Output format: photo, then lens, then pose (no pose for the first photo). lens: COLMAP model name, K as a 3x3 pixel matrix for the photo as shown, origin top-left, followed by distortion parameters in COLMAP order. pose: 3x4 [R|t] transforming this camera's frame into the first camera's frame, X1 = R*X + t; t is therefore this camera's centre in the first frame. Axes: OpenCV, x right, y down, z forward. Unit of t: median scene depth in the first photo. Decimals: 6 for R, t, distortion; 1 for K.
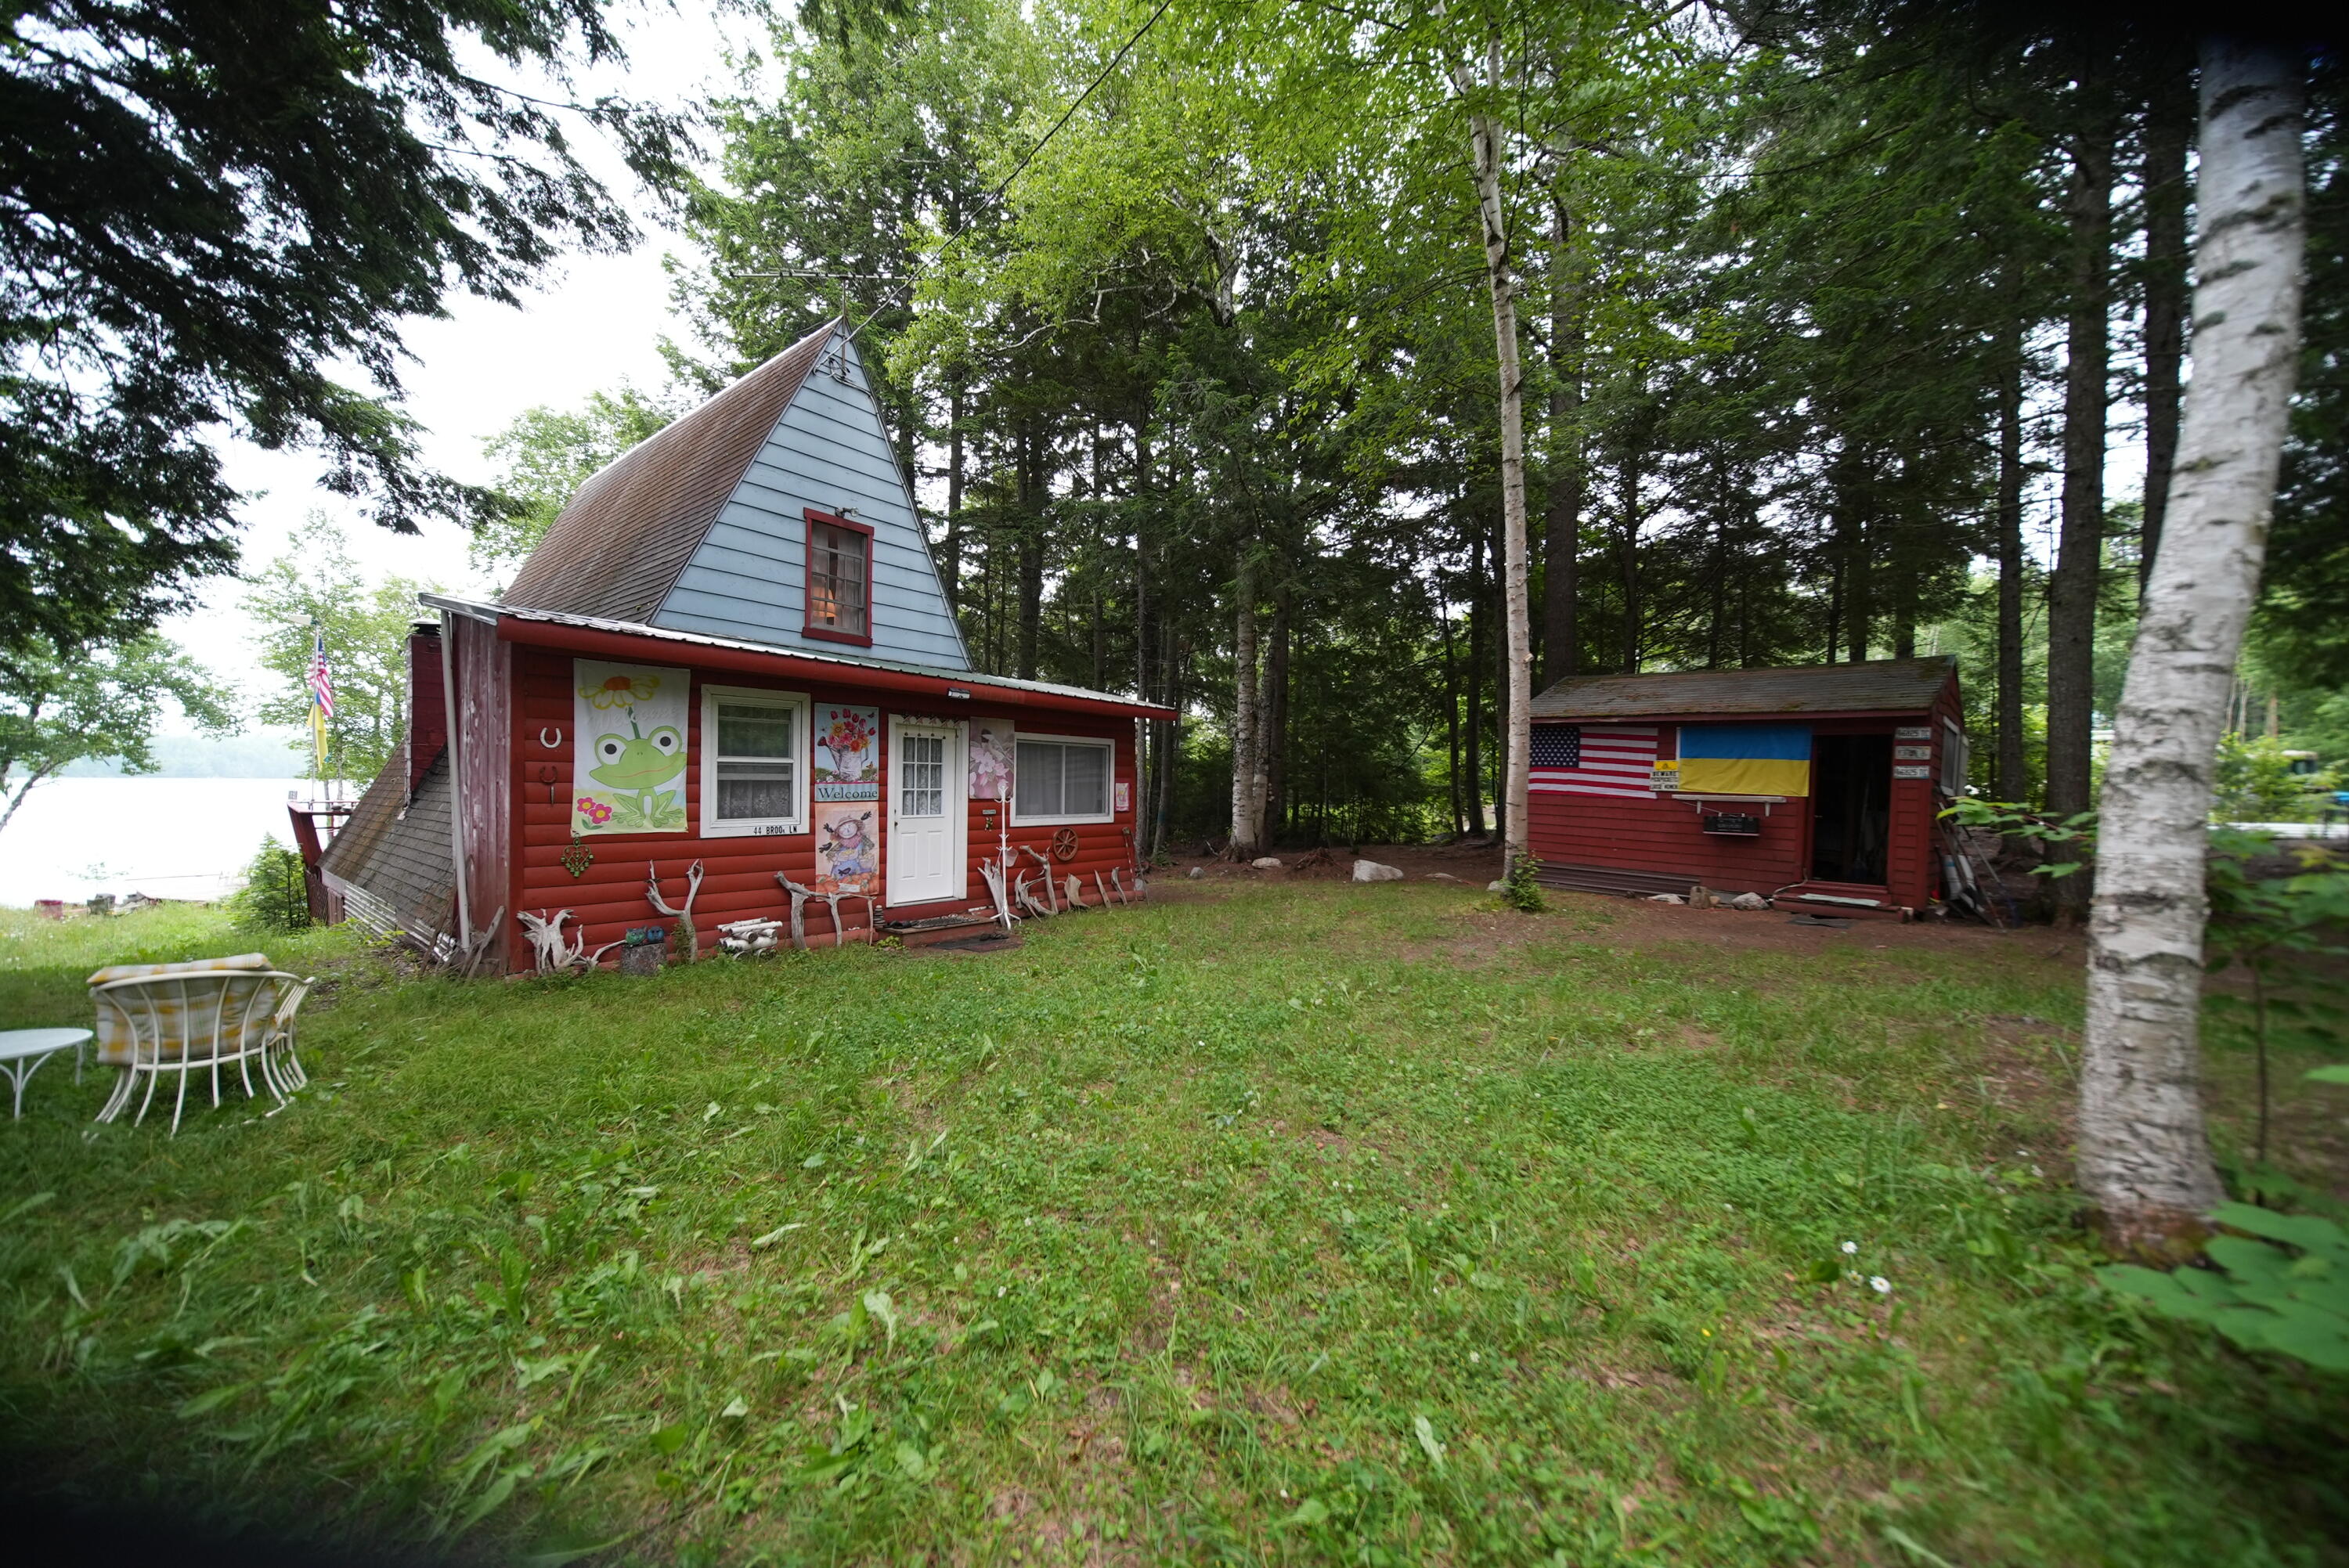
lens RADIAL K [[820.5, 0, 1174.5], [0, 820.5, 784.0], [0, 0, 1]] dist [-0.001220, -0.000148]
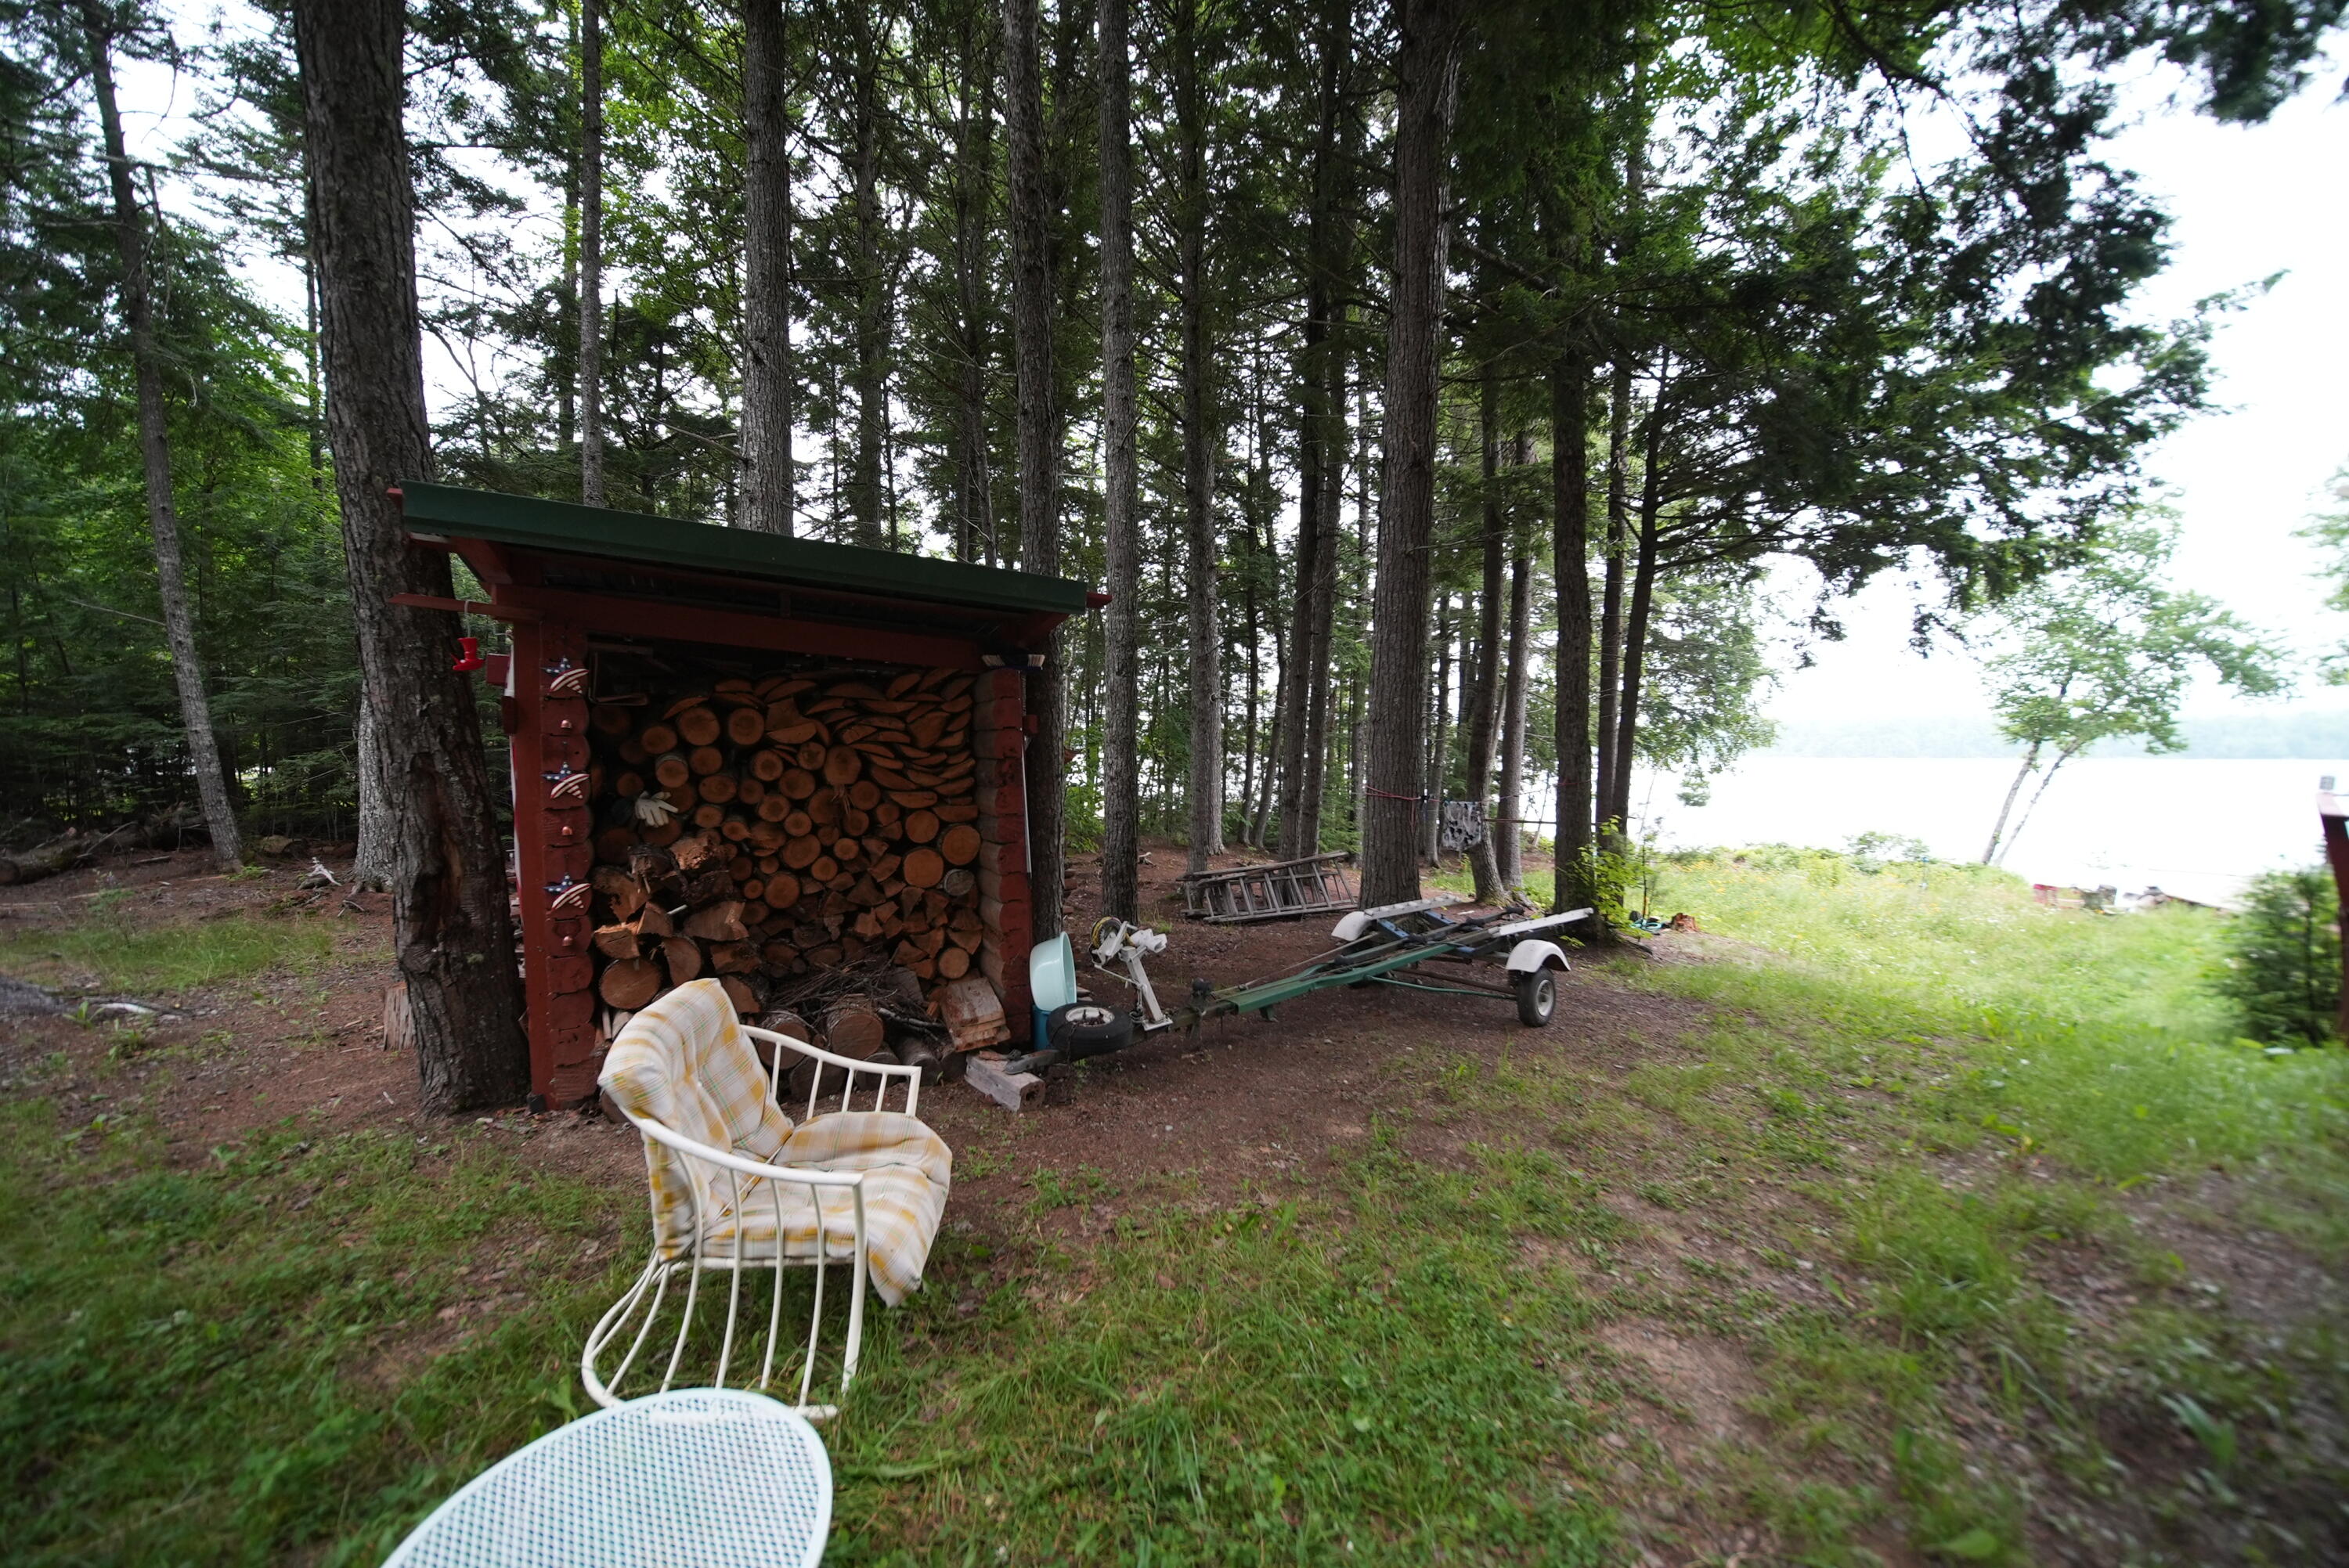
lens RADIAL K [[820.5, 0, 1174.5], [0, 820.5, 784.0], [0, 0, 1]] dist [-0.001220, -0.000148]
pose [[-0.231353, 0.027027, -0.972494, -0.465629], [-0.005707, 0.999559, 0.029137, 0.004467], [0.972853, 0.012291, -0.231097, 0.498873]]
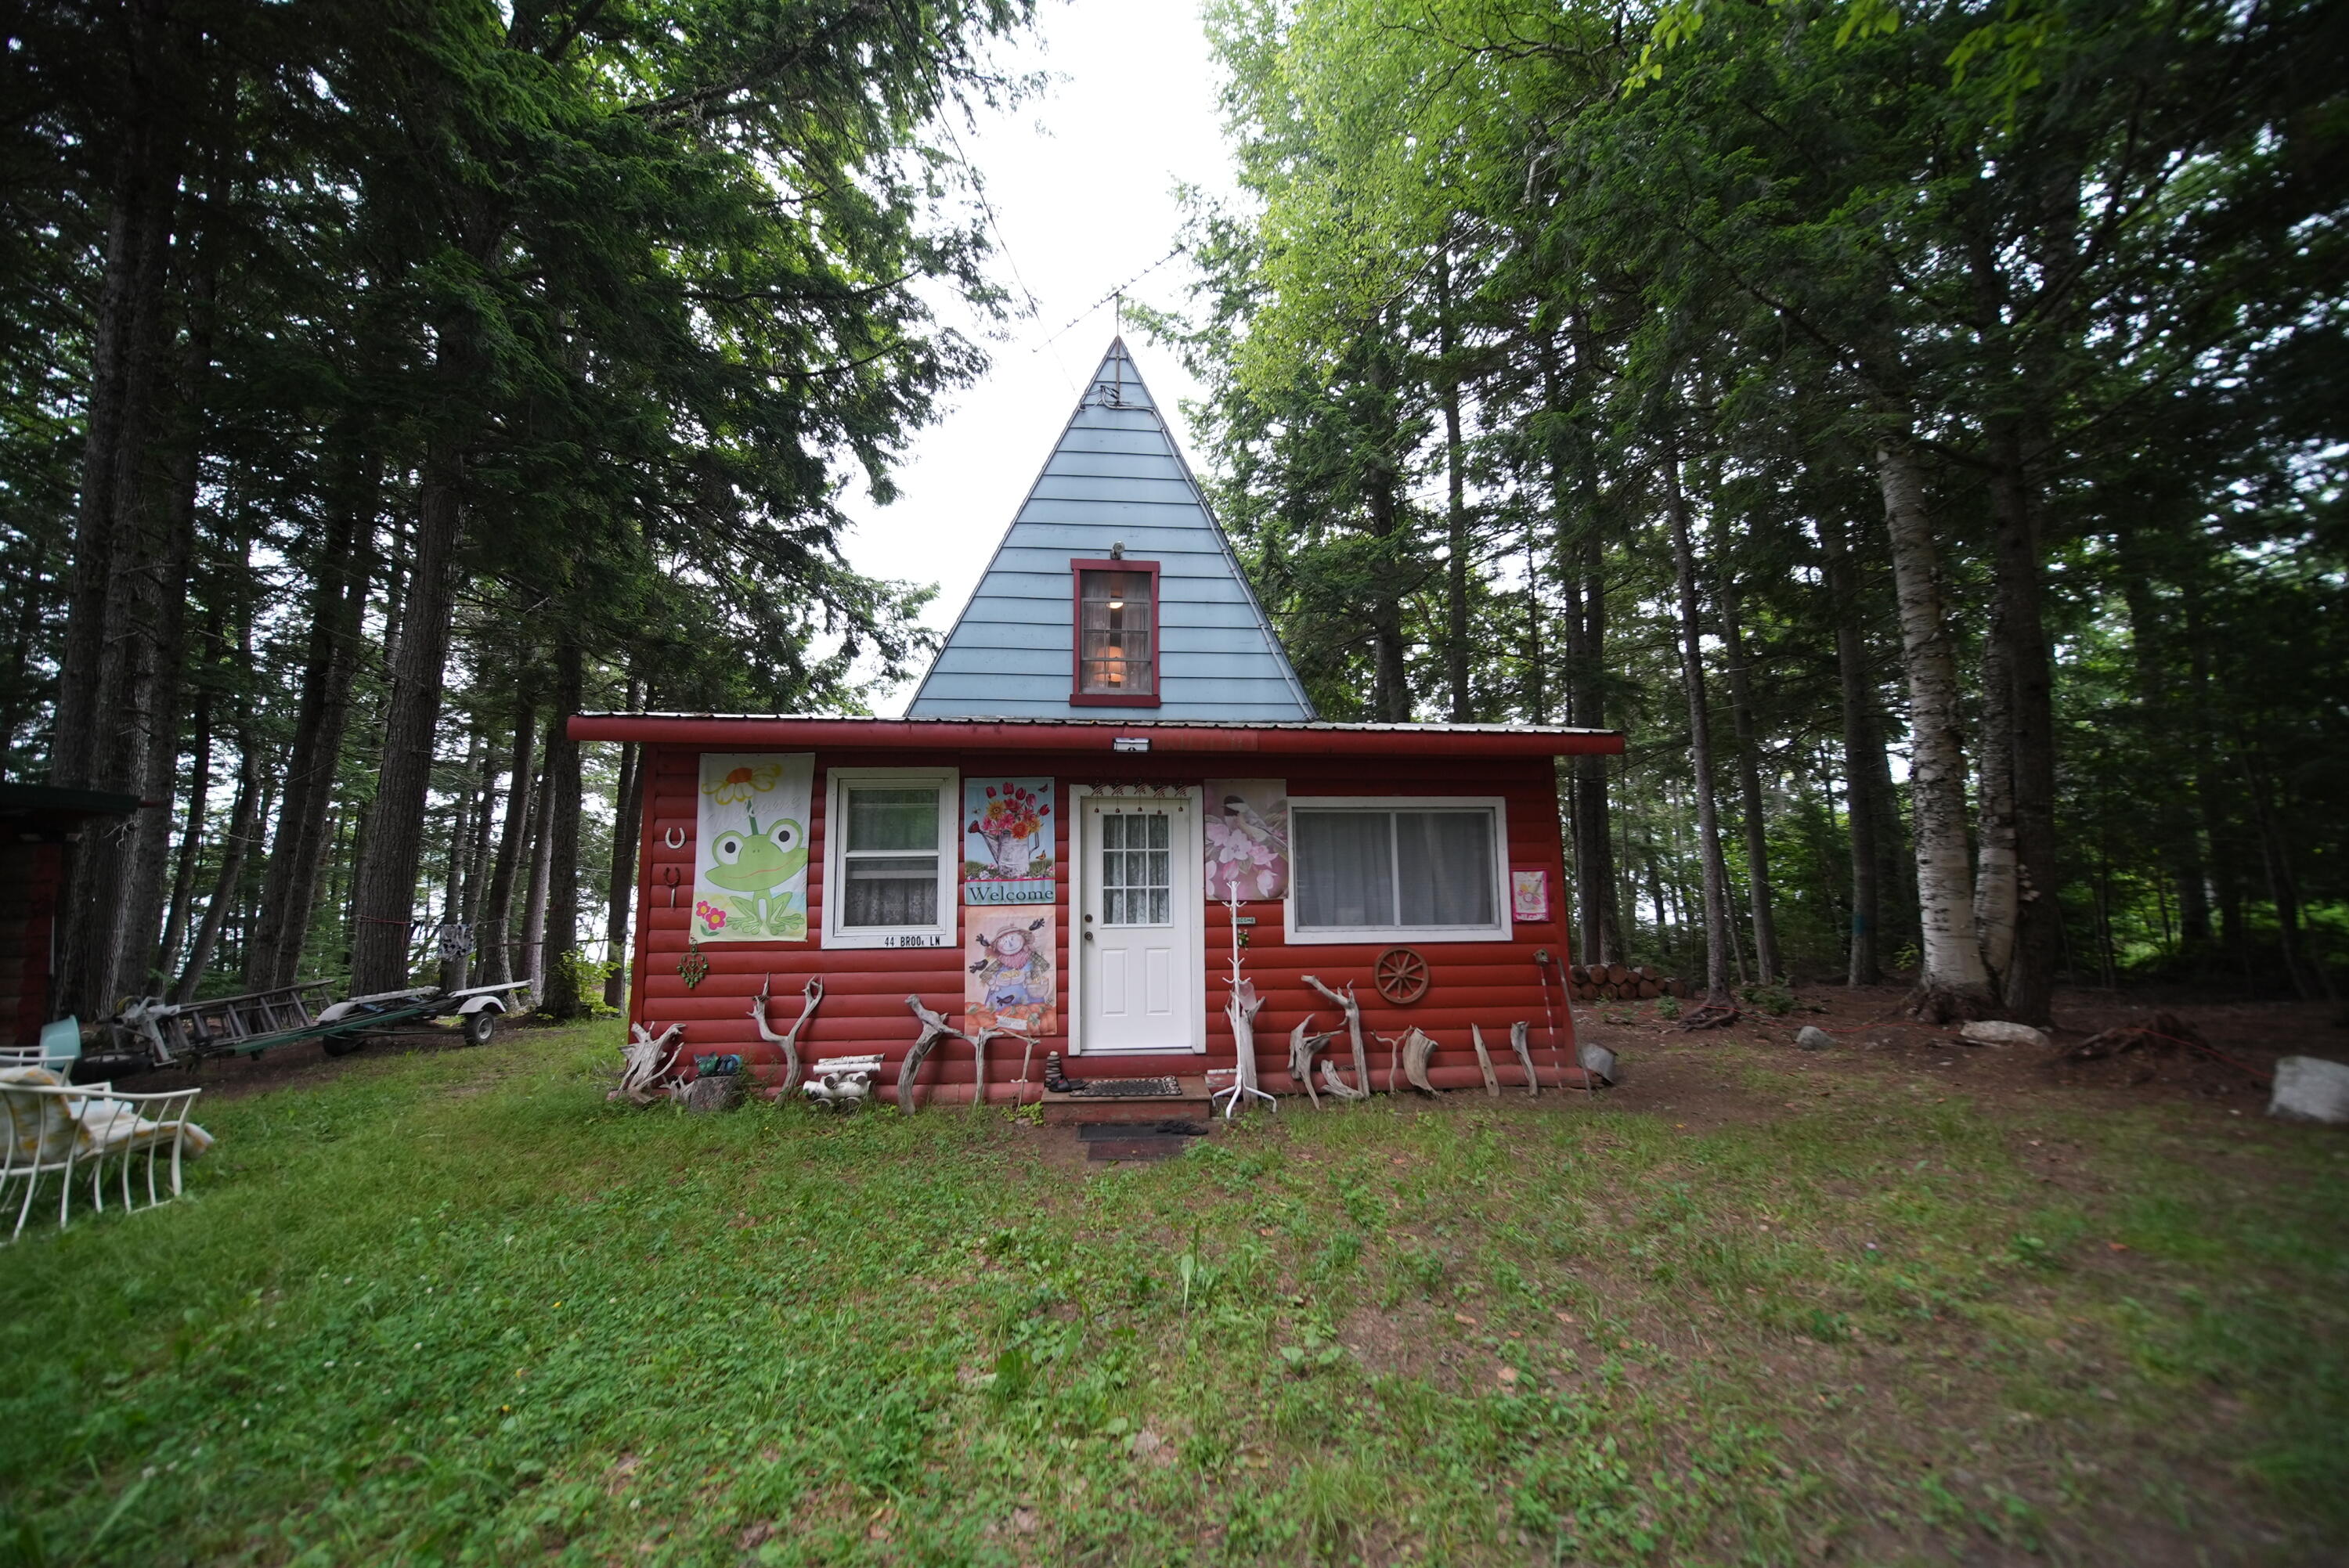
lens RADIAL K [[820.5, 0, 1174.5], [0, 820.5, 784.0], [0, 0, 1]] dist [-0.001220, -0.000148]
pose [[0.687897, -0.097382, -0.719245, 0.229815], [0.015984, 0.992750, -0.119126, 0.002960], [0.725632, 0.070450, 0.684467, 0.522637]]
